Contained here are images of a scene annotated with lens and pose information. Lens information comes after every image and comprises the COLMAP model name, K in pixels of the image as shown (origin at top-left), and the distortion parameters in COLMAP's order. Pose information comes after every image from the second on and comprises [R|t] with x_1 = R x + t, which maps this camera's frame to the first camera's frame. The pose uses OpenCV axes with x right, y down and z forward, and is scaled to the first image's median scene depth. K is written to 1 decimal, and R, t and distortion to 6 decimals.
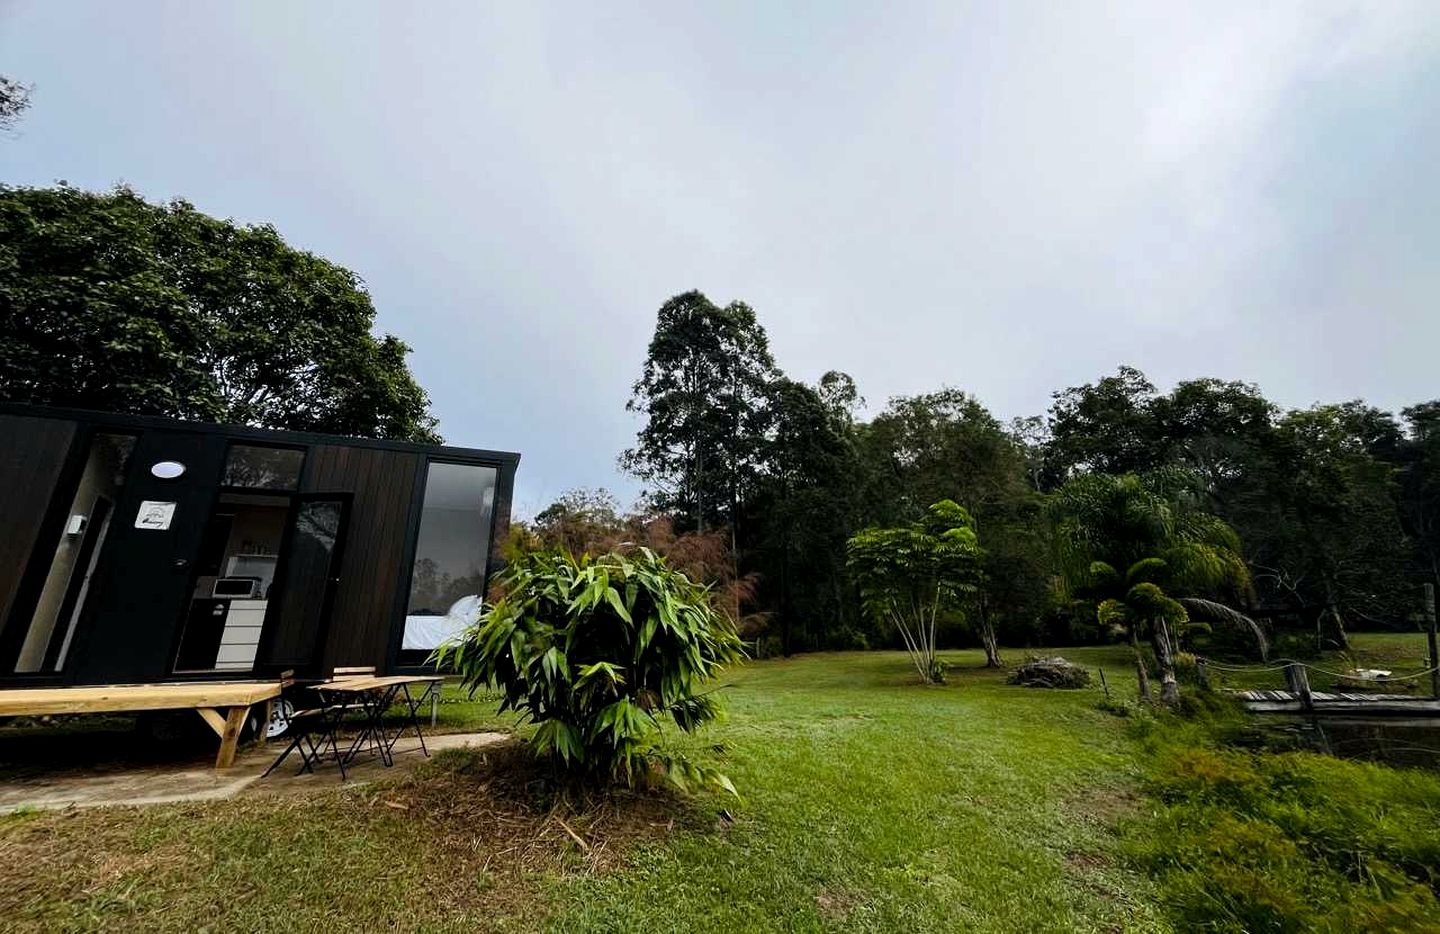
lens RADIAL K [[608.7, 0, 722.9], [0, 608.7, 416.6], [0, 0, 1]] dist [-0.006936, 0.000499]
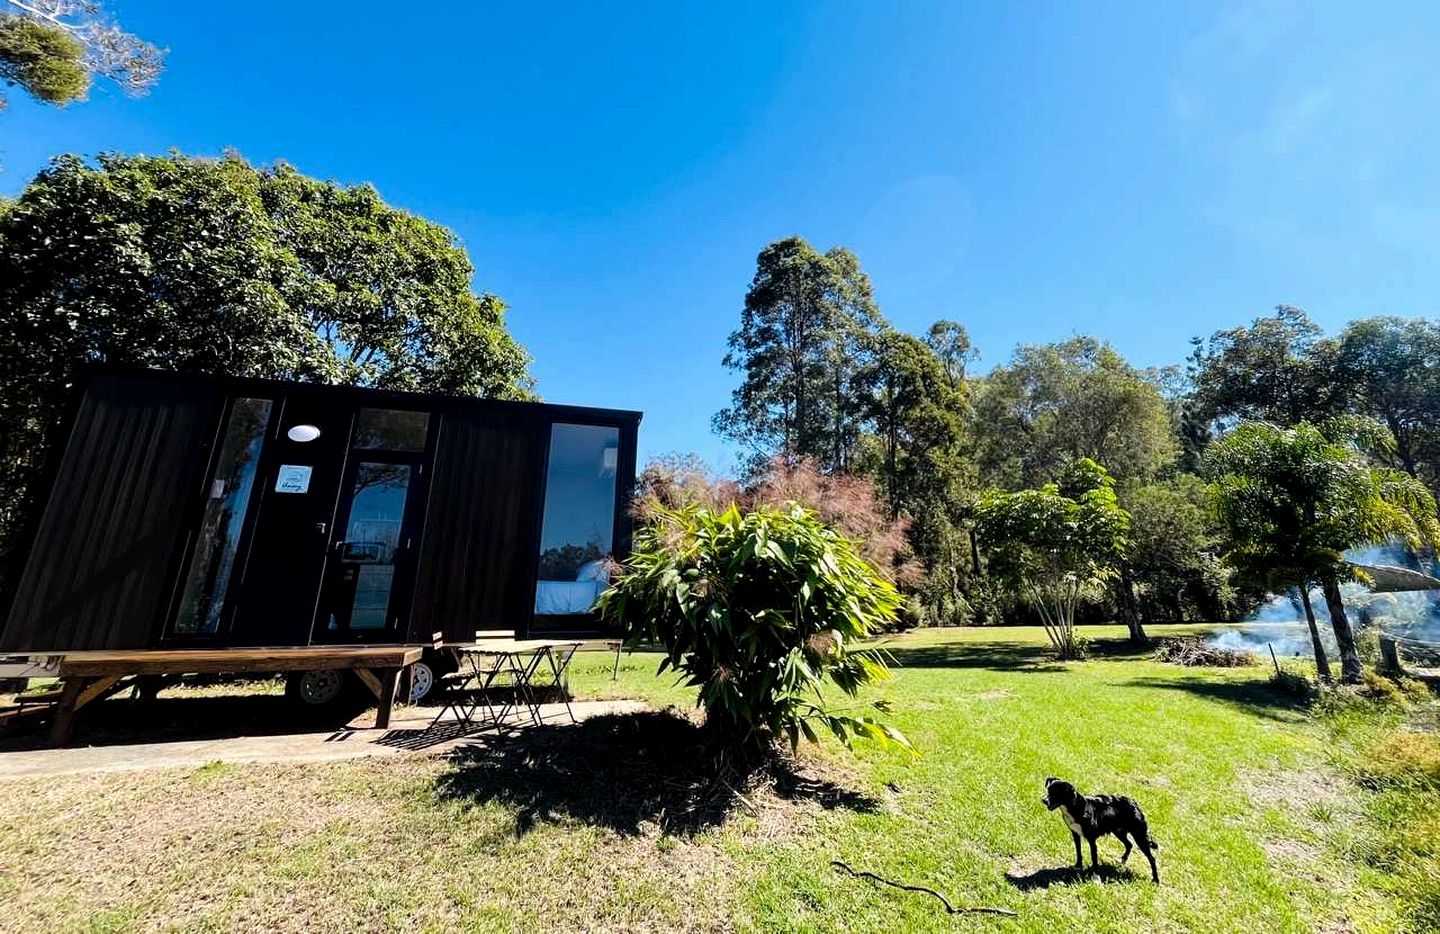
lens RADIAL K [[658.8, 0, 763.9], [0, 658.8, 389.2], [0, 0, 1]] dist [-0.005625, 0.000542]
pose [[0.997254, -0.018442, -0.071720, -0.058250], [0.020033, 0.999567, 0.021532, 0.005518], [0.071292, -0.022910, 0.997192, -0.012732]]
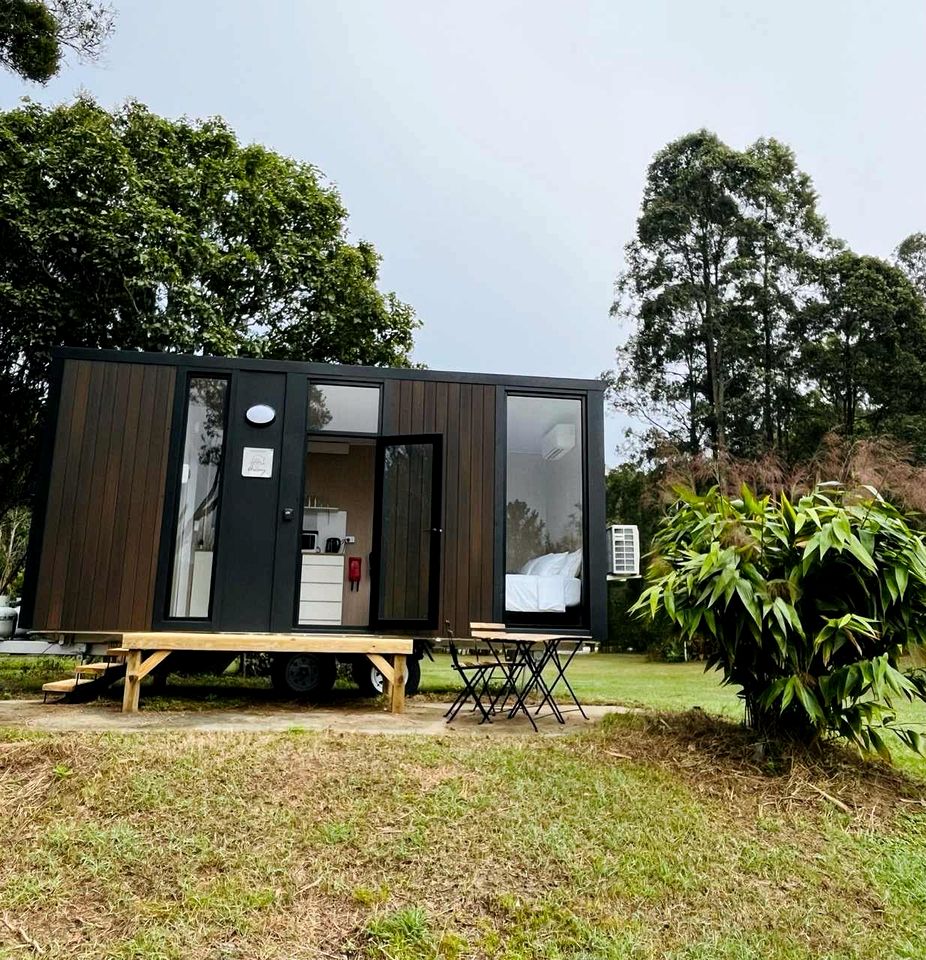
lens RADIAL K [[886.2, 0, 428.5], [0, 886.2, 436.2], [0, 0, 1]] dist [-0.003689, 0.008571]
pose [[0.960379, -0.026193, -0.277464, -0.200871], [0.060838, 0.991267, 0.116998, -0.015015], [0.271976, -0.129243, 0.953585, -0.159370]]
